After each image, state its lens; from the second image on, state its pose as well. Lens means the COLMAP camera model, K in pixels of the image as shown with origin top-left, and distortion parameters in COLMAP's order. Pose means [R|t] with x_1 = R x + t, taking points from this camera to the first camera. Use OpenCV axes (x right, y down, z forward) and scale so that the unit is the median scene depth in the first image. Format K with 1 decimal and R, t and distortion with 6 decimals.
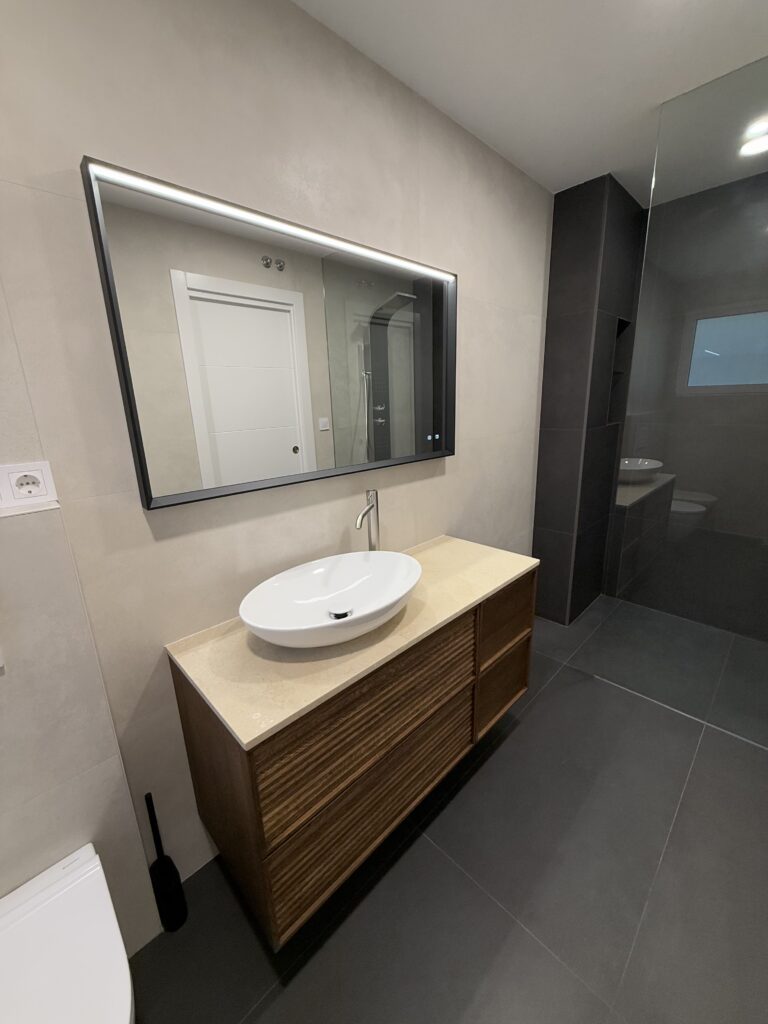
lens RADIAL K [[407.7, 0, 377.9], [0, 407.7, 512.9], [0, 0, 1]] dist [-0.000803, -0.000166]
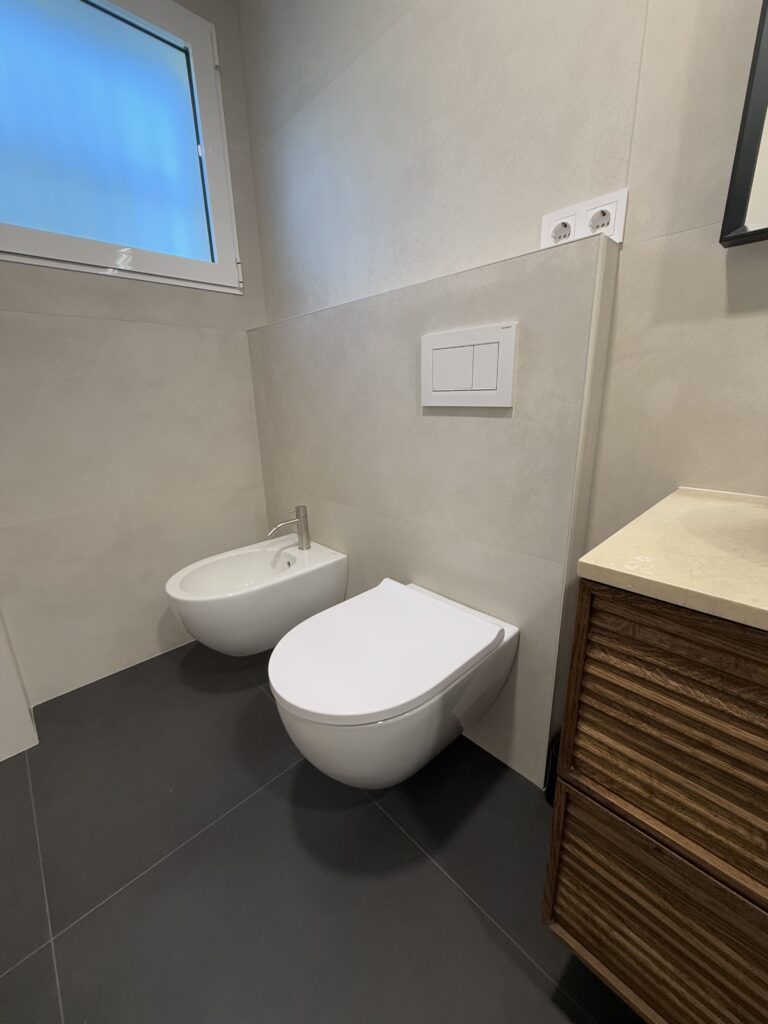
lens RADIAL K [[407.7, 0, 398.2], [0, 407.7, 507.7], [0, 0, 1]] dist [-0.000803, -0.000166]
pose [[0.013898, 0.301721, -0.953295, 0.163281], [-0.239469, 0.926646, 0.289795, 0.316107], [0.970804, 0.224257, 0.085132, 0.554209]]
